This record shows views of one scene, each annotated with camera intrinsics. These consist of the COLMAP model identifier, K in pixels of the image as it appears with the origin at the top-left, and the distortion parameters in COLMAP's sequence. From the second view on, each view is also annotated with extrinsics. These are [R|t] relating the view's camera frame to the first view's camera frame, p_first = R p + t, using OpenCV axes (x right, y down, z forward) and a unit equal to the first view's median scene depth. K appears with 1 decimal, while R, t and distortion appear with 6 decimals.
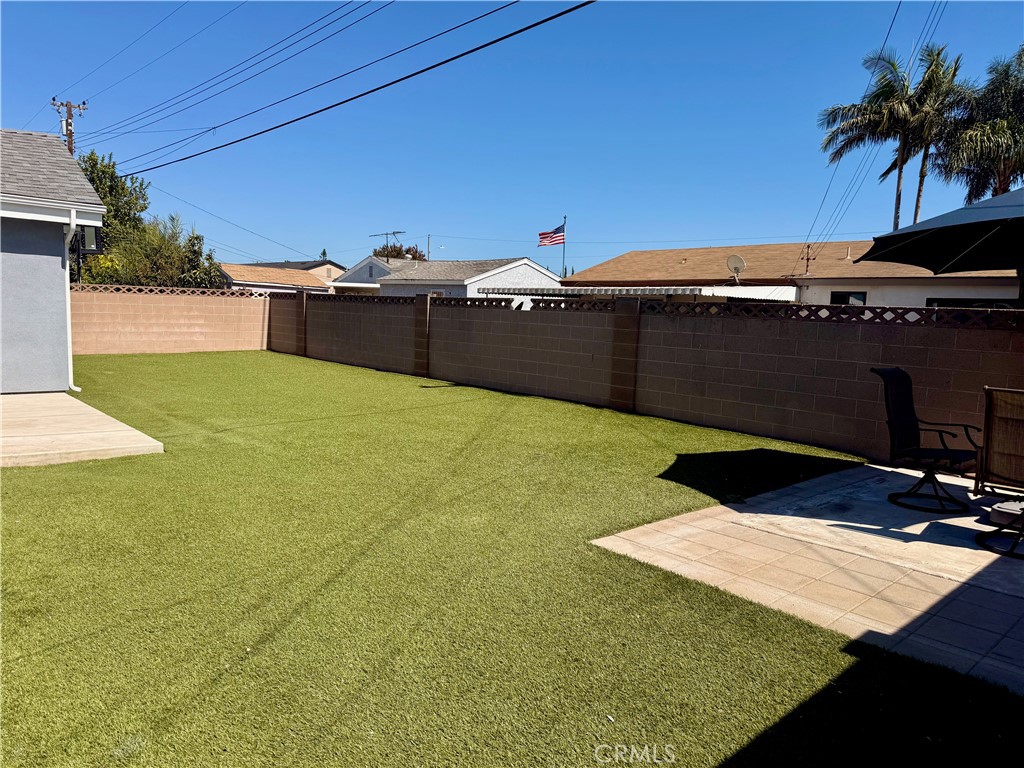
lens RADIAL K [[714.4, 0, 507.4], [0, 714.4, 381.8], [0, 0, 1]] dist [0.080645, -0.005773]
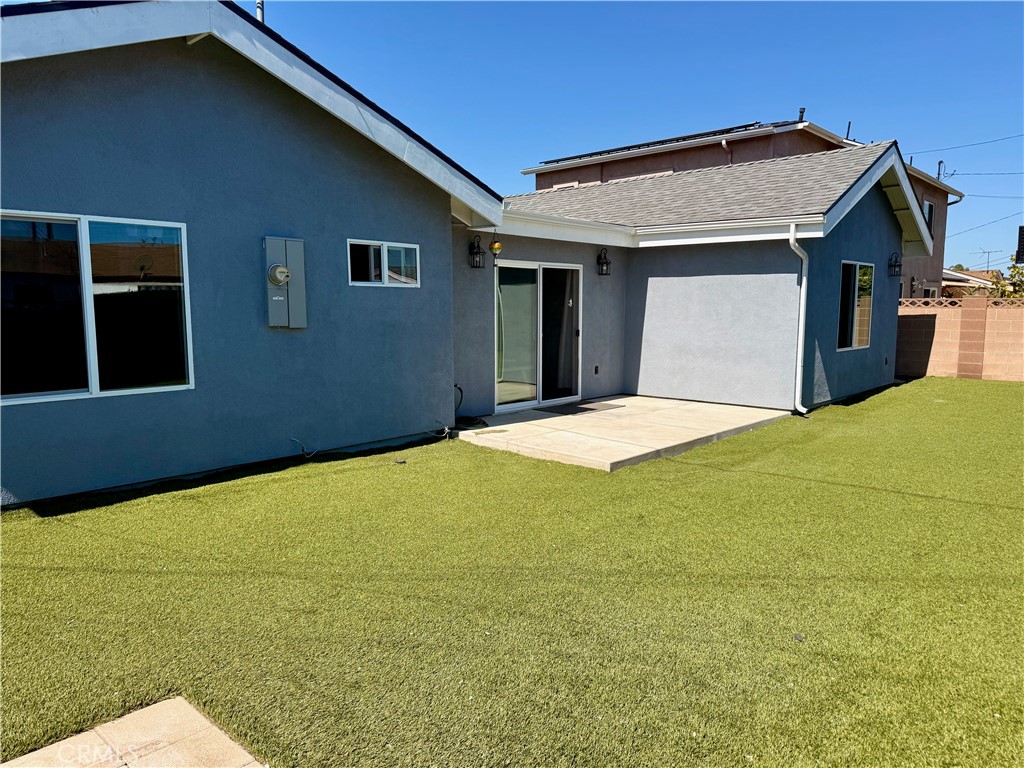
lens RADIAL K [[714.4, 0, 507.4], [0, 714.4, 381.8], [0, 0, 1]] dist [0.080645, -0.005773]
pose [[0.048245, 0.078383, -0.995755, 0.338902], [-0.107402, 0.991543, 0.072847, -0.054347], [0.993044, 0.103432, 0.056256, 0.565054]]
